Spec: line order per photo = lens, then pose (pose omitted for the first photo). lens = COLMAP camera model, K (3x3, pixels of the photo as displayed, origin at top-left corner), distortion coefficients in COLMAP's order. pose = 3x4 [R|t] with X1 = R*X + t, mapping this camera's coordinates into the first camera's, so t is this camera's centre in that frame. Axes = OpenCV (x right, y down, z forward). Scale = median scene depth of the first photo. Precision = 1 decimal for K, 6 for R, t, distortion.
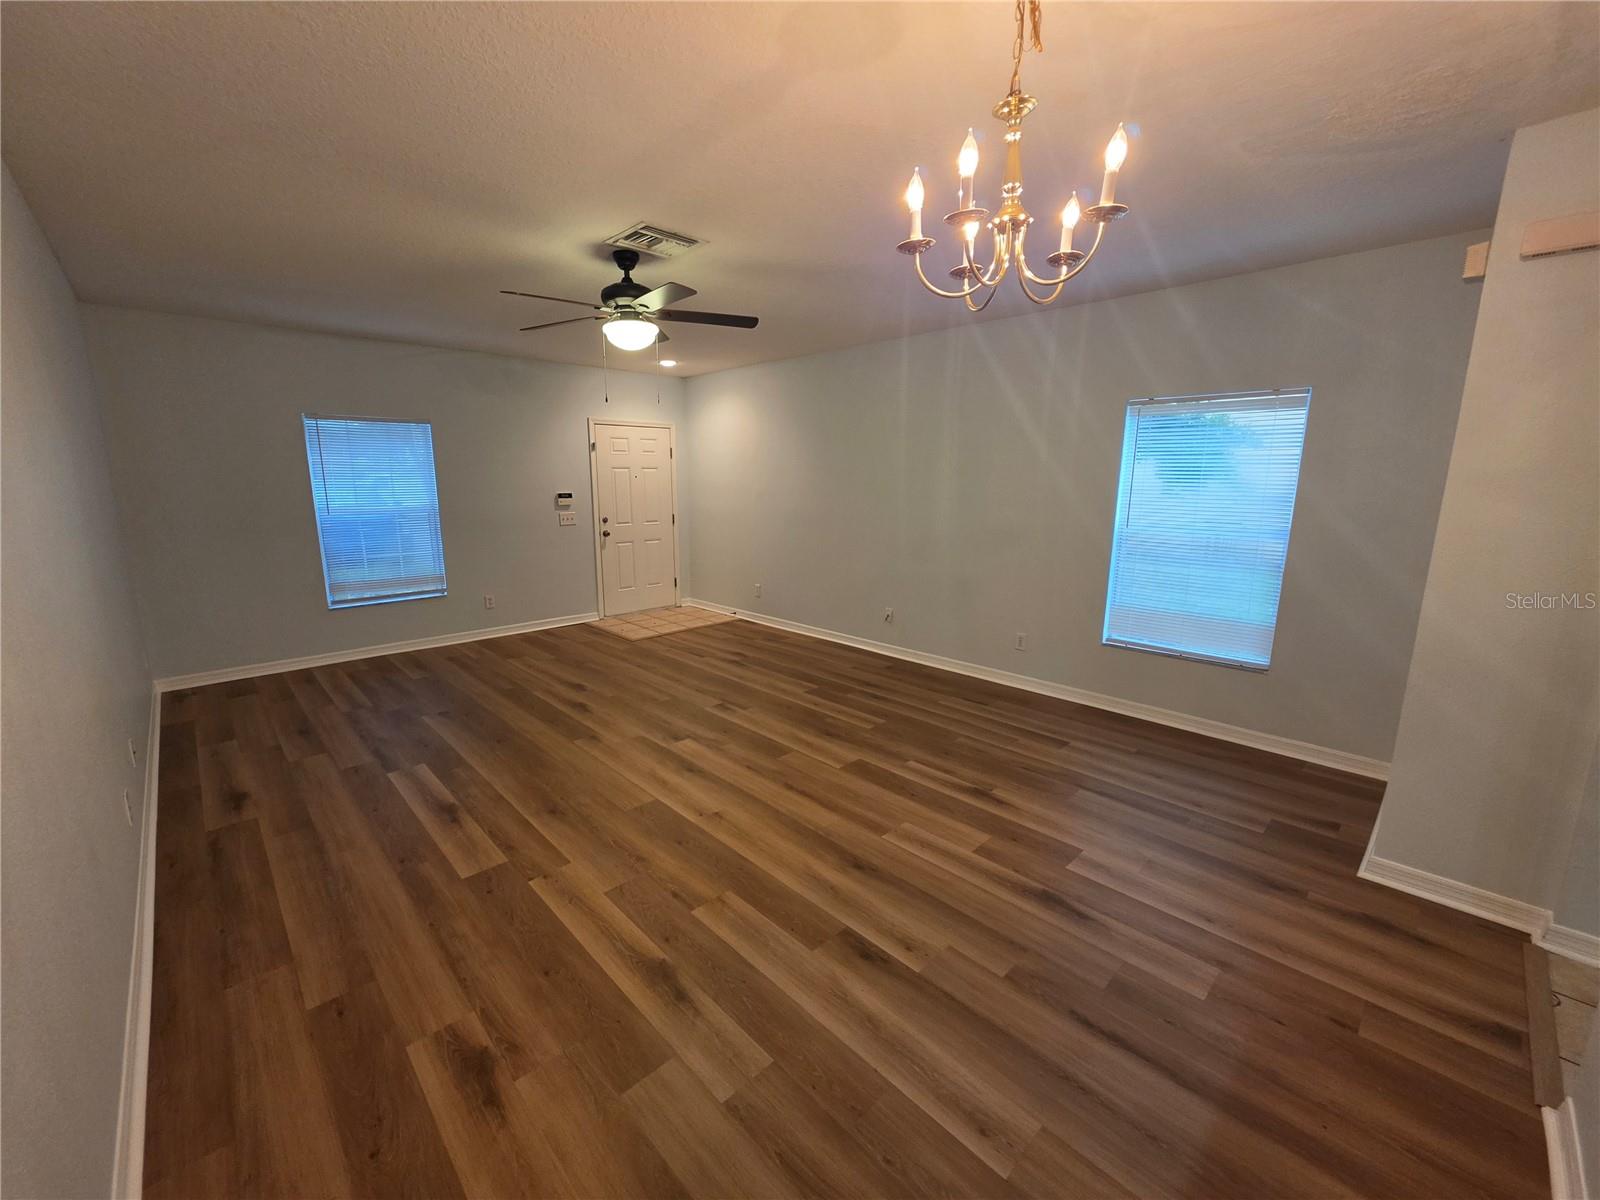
lens RADIAL K [[645.1, 0, 793.1], [0, 645.1, 599.1], [0, 0, 1]] dist [0.001963, -0.000227]
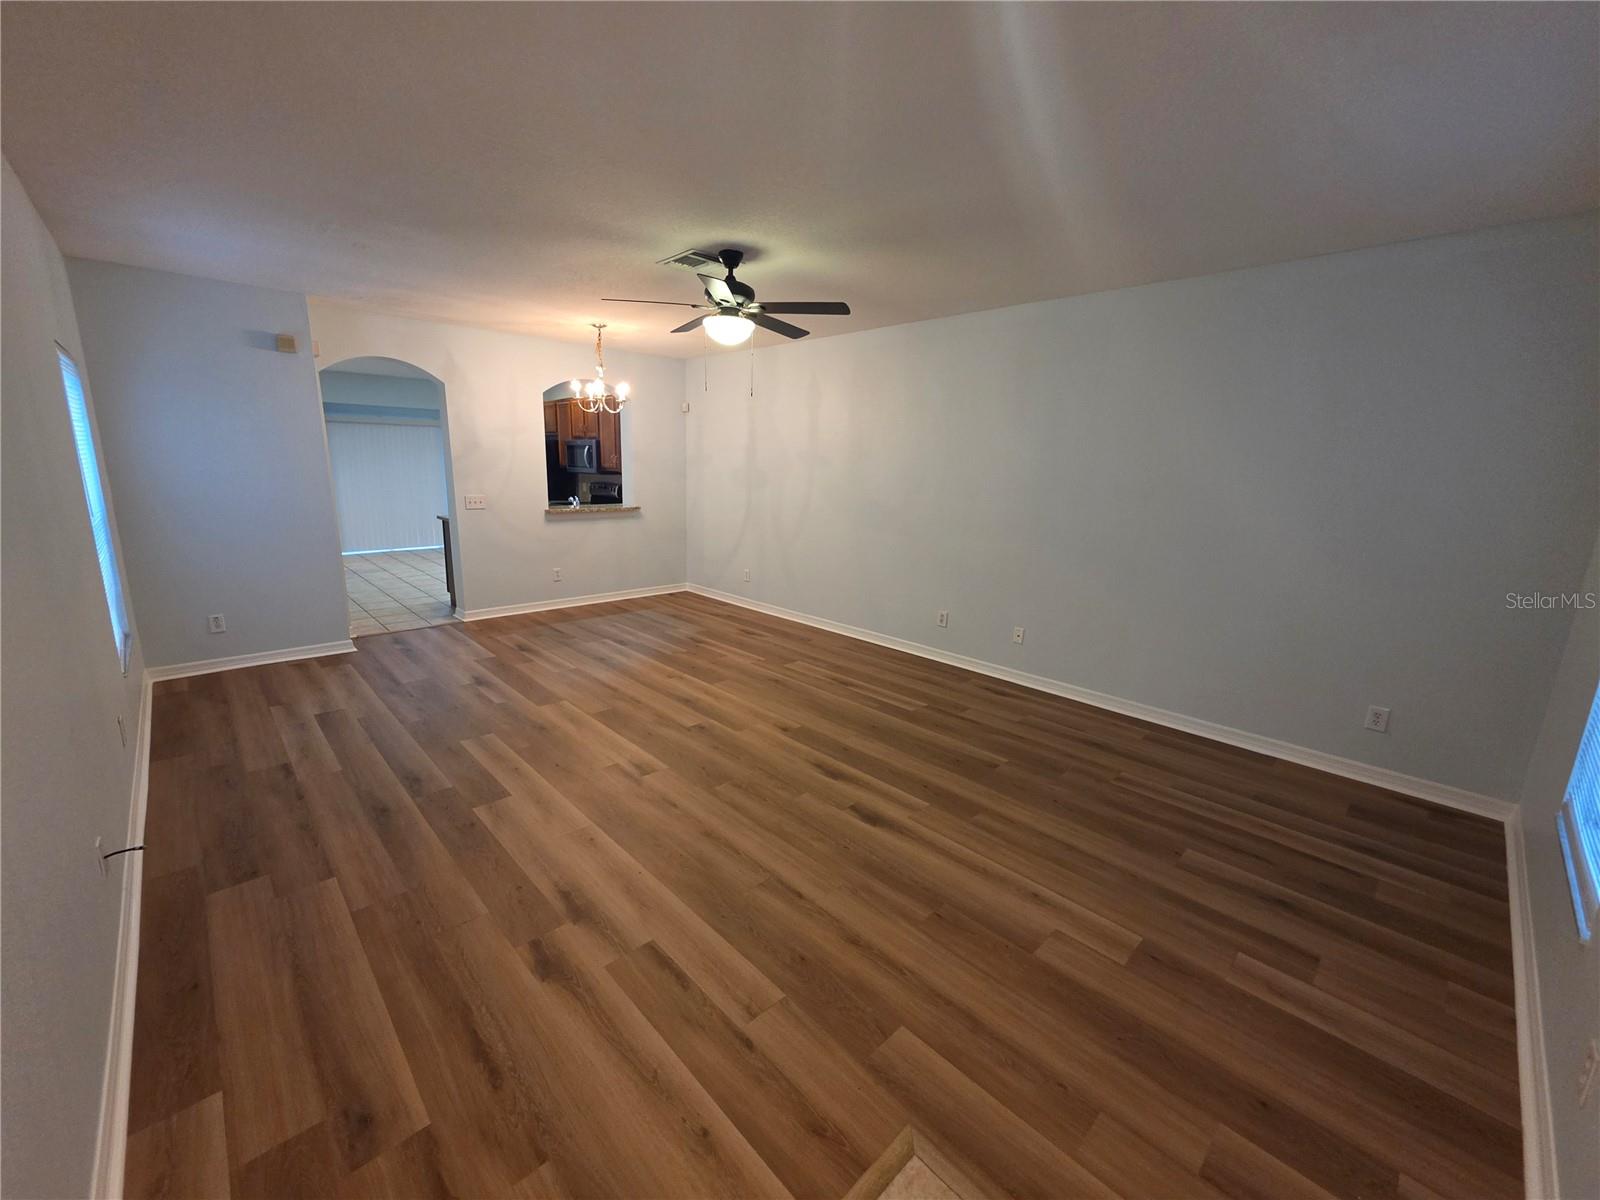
lens RADIAL K [[645.1, 0, 799.1], [0, 645.1, 599.8], [0, 0, 1]] dist [0.001963, -0.000227]
pose [[-0.999651, -0.023684, -0.011691, -0.352664], [-0.026371, 0.919675, 0.391794, -0.401092], [0.001473, 0.391966, -0.919979, 2.053509]]
